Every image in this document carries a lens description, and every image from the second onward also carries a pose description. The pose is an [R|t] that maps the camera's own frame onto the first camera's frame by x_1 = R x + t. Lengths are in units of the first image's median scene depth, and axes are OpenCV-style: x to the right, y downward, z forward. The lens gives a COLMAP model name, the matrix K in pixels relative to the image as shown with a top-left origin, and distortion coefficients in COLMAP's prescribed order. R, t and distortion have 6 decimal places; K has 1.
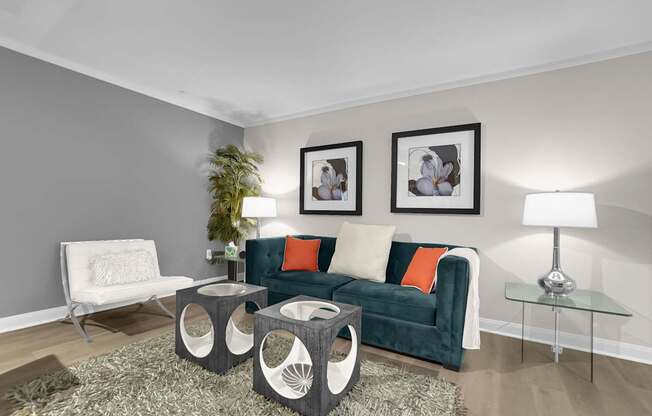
lens RADIAL K [[302.3, 0, 326.8], [0, 302.3, 194.9], [0, 0, 1]] dist [-0.025320, 0.000585]
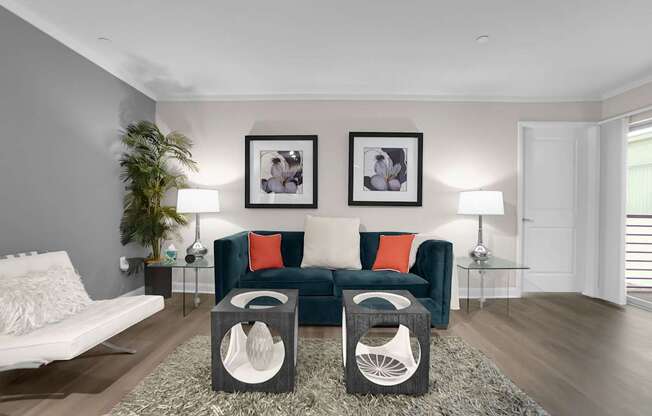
lens RADIAL K [[302.3, 0, 326.8], [0, 302.3, 194.9], [0, 0, 1]] dist [-0.025320, 0.000585]
pose [[0.850370, 0.003593, 0.526173, -0.434559], [-0.020873, 0.999420, 0.026909, -0.007227], [-0.525771, -0.033865, 0.849952, 0.121392]]
